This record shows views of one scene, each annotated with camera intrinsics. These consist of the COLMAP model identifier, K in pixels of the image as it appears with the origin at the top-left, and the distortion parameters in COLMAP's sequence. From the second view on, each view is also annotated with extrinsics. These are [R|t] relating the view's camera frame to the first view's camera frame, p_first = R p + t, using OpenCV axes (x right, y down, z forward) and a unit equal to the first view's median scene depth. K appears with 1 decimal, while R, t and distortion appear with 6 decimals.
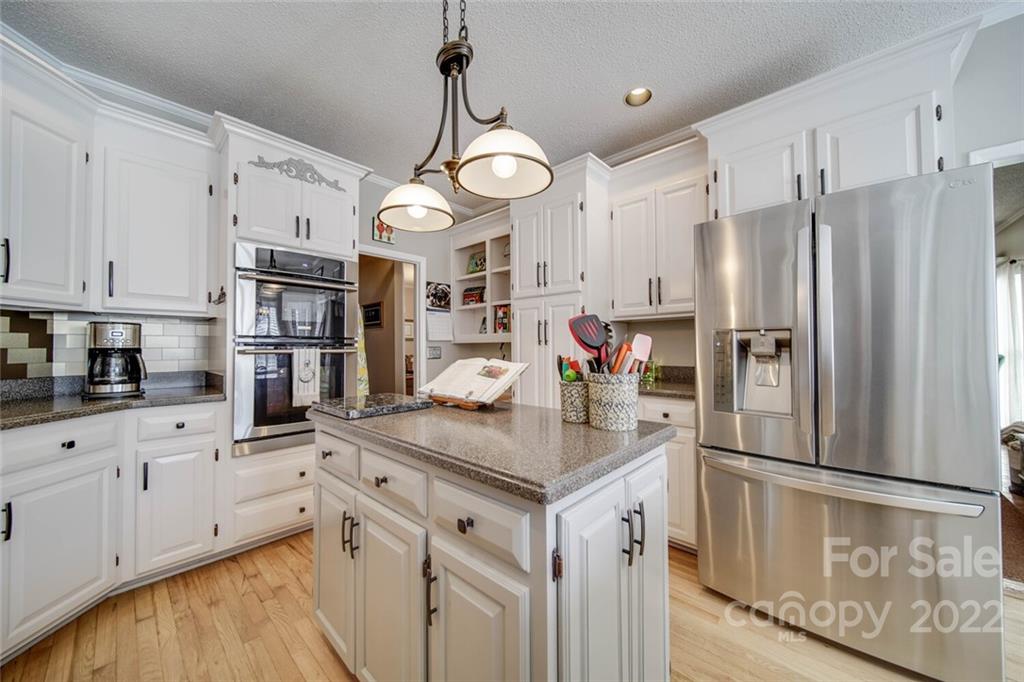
lens RADIAL K [[363.2, 0, 512.7], [0, 363.2, 342.2], [0, 0, 1]] dist [-0.000691, -0.000204]
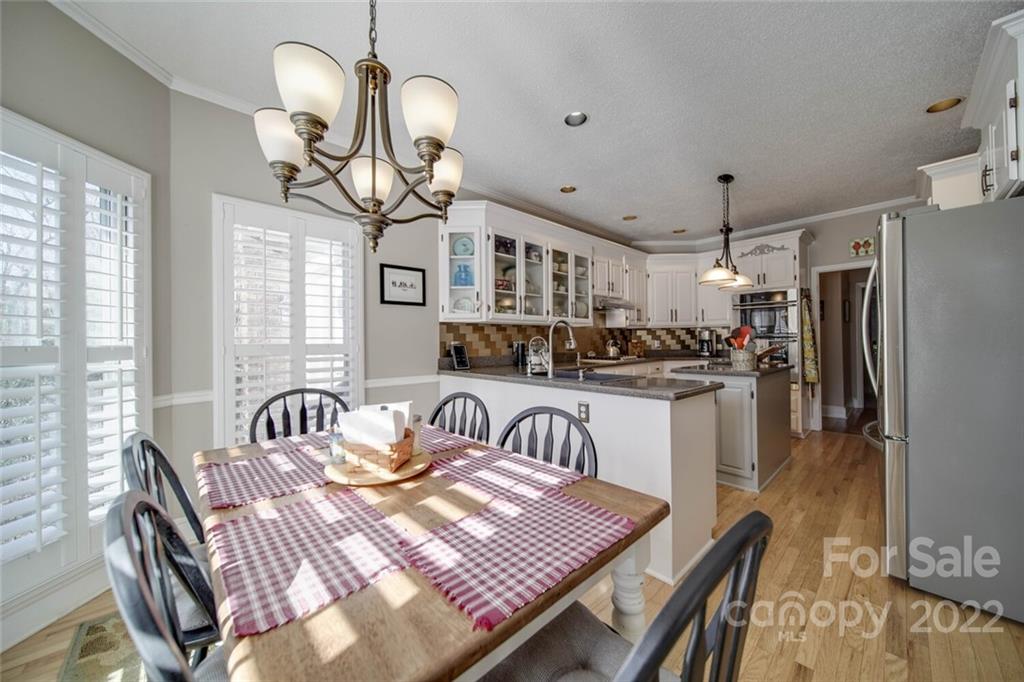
lens RADIAL K [[363.2, 0, 517.5], [0, 363.2, 341.0], [0, 0, 1]] dist [-0.000691, -0.000204]
pose [[-0.073889, 0.002425, -0.997263, 1.520077], [0.028923, 0.999582, 0.000287, -0.013806], [0.996847, -0.028823, -0.073929, -0.200669]]
